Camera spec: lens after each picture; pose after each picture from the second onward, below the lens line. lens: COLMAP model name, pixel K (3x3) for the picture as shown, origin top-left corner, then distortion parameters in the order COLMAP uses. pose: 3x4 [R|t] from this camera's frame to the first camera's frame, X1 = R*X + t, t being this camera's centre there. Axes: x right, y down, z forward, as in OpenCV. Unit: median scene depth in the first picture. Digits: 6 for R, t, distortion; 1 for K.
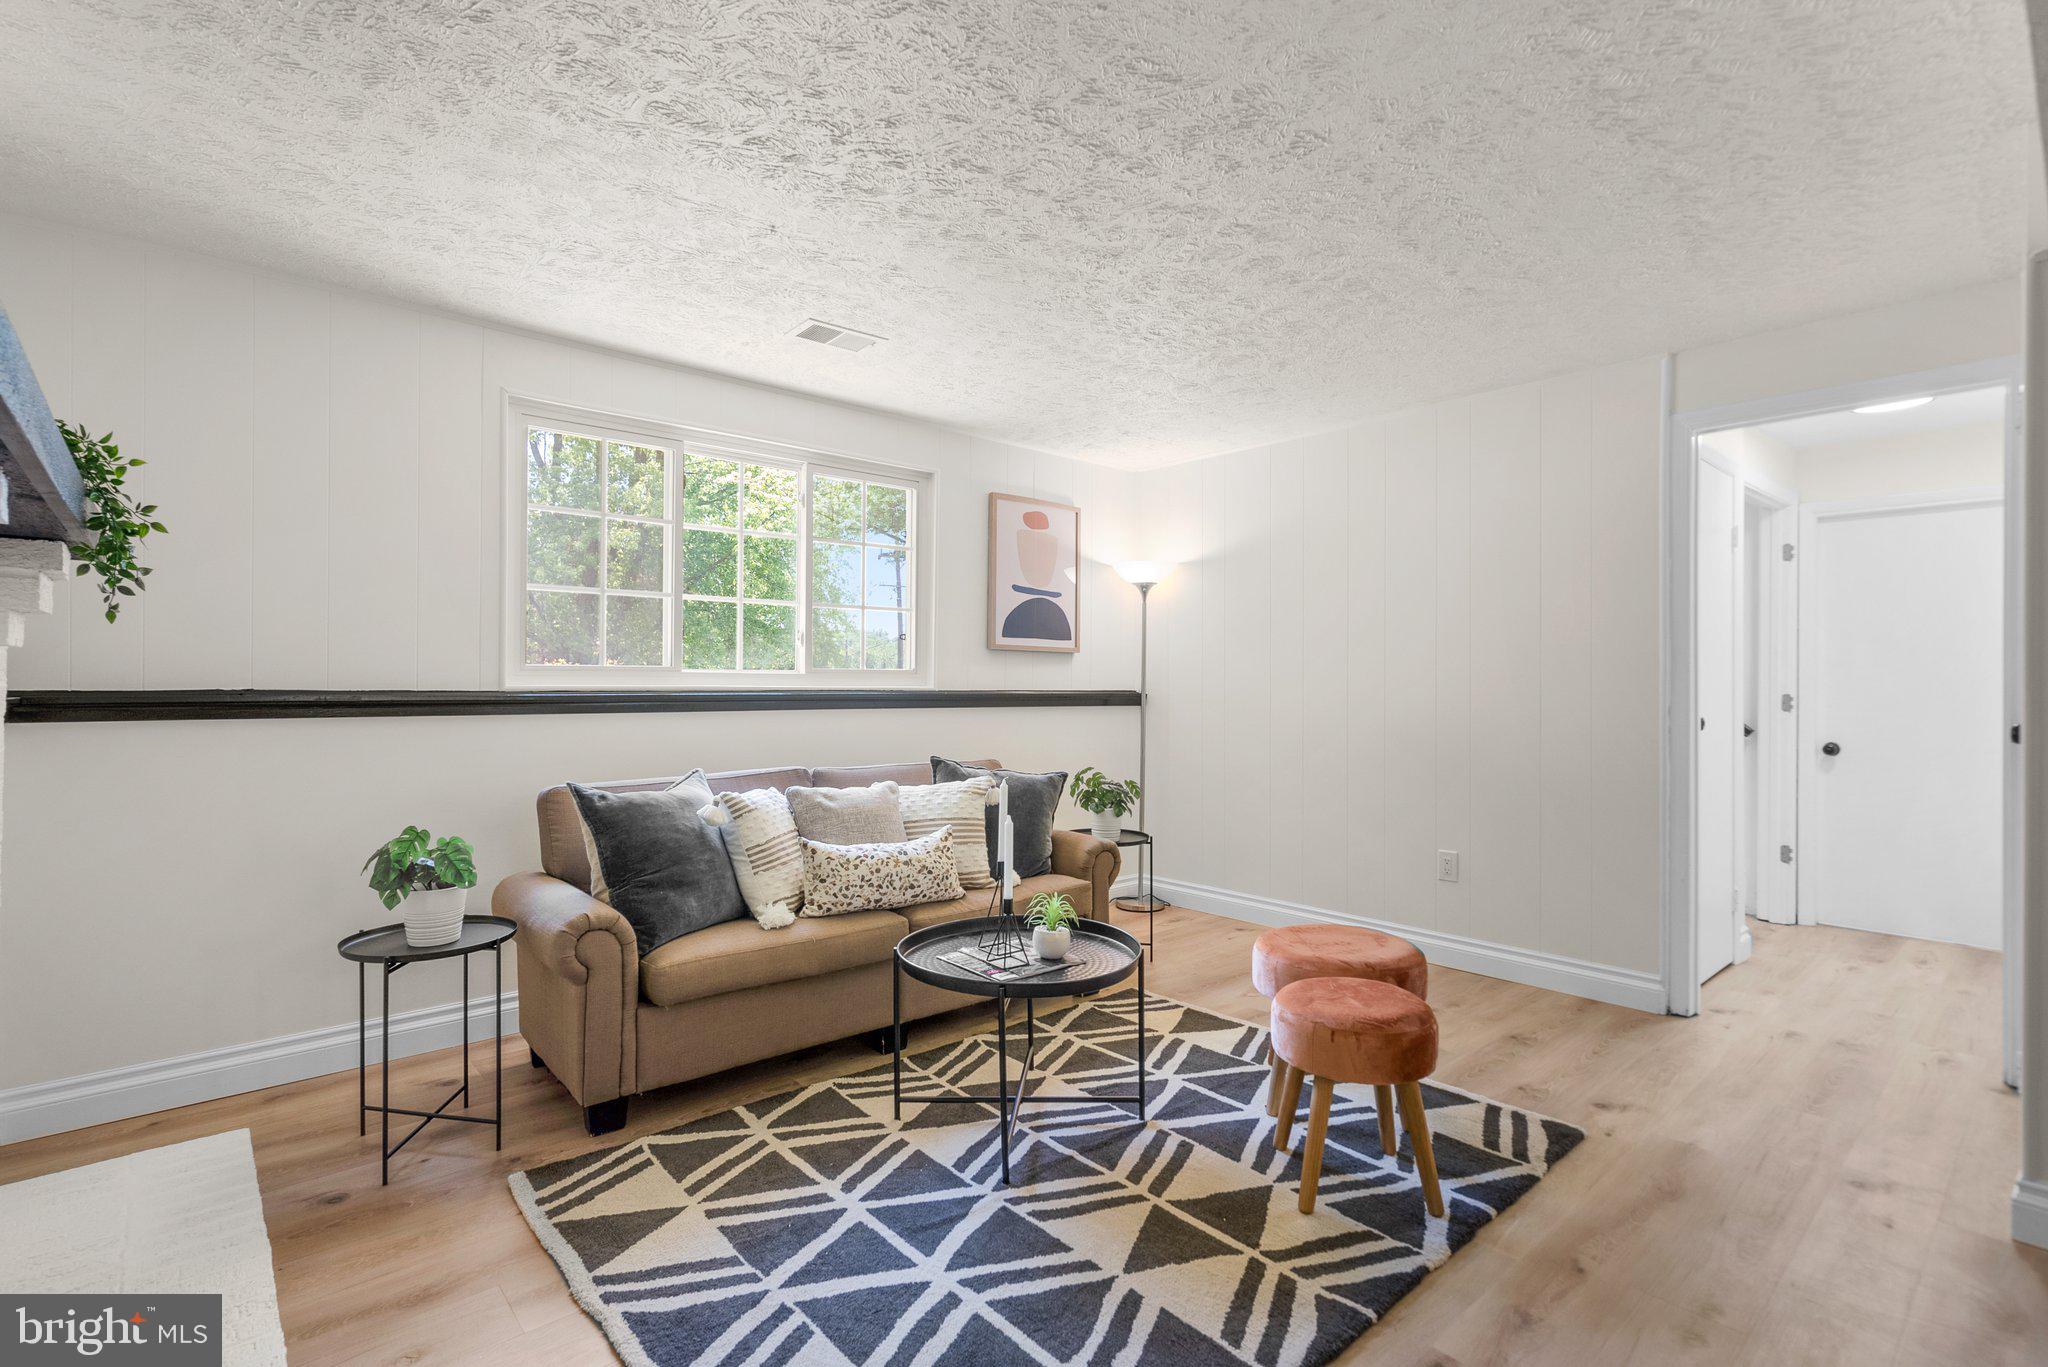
lens RADIAL K [[955.9, 0, 1024.0], [0, 955.9, 683.5], [0, 0, 1]] dist [-0.001955, -0.000007]
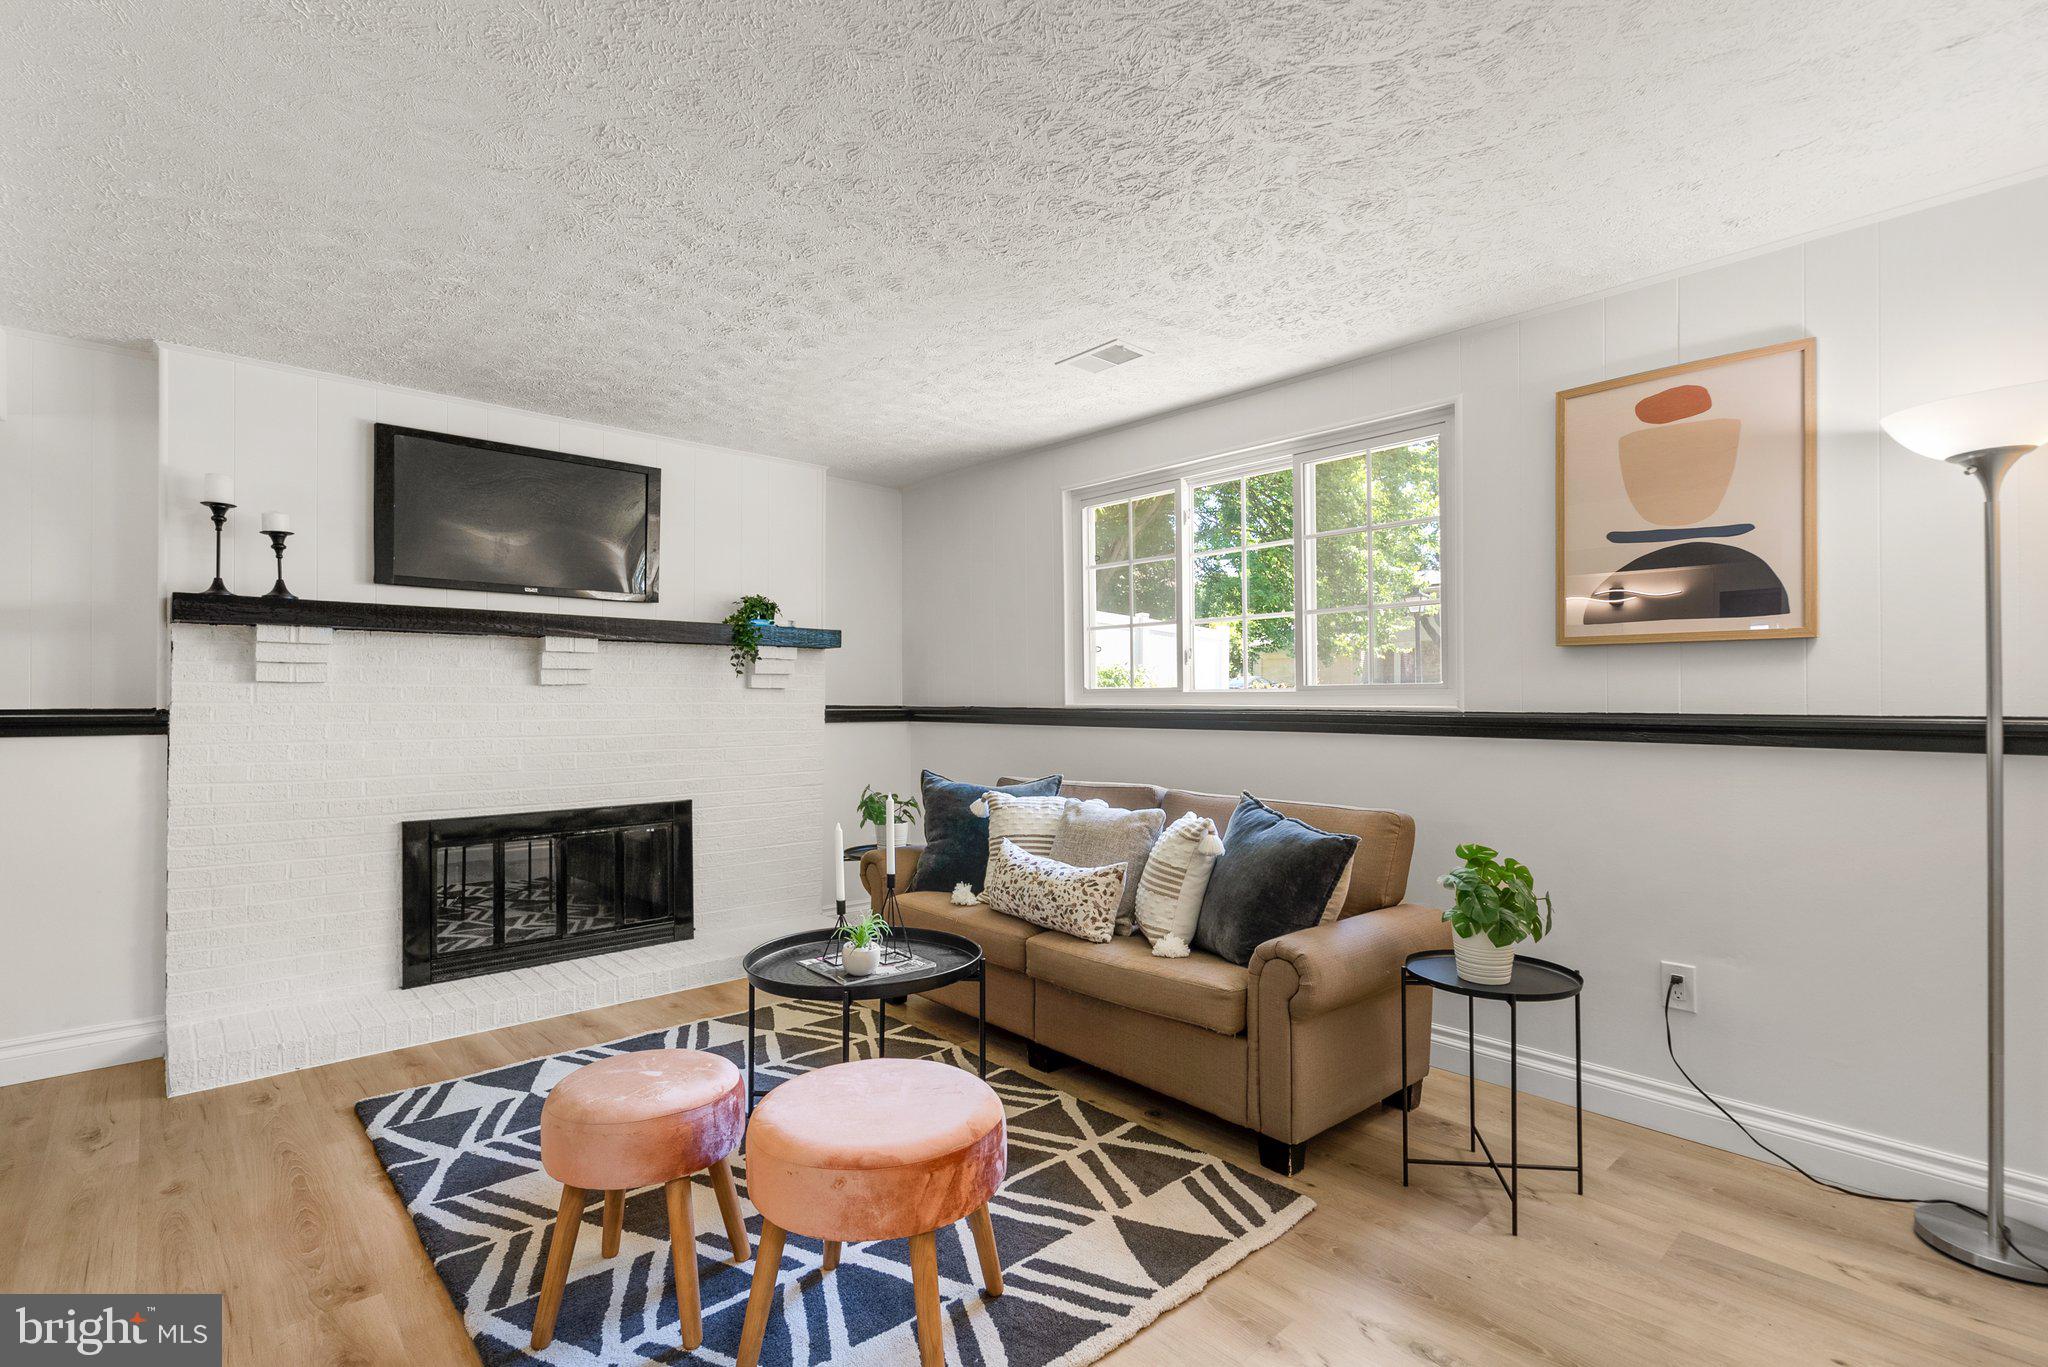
lens RADIAL K [[962.9, 0, 1025.7], [0, 962.9, 702.9], [0, 0, 1]] dist [-0.003541, -0.000365]
pose [[0.014295, -0.002157, -0.999895, 0.868273], [-0.002952, 0.999993, -0.002200, 0.003965], [0.999893, 0.002983, 0.014288, 0.965991]]
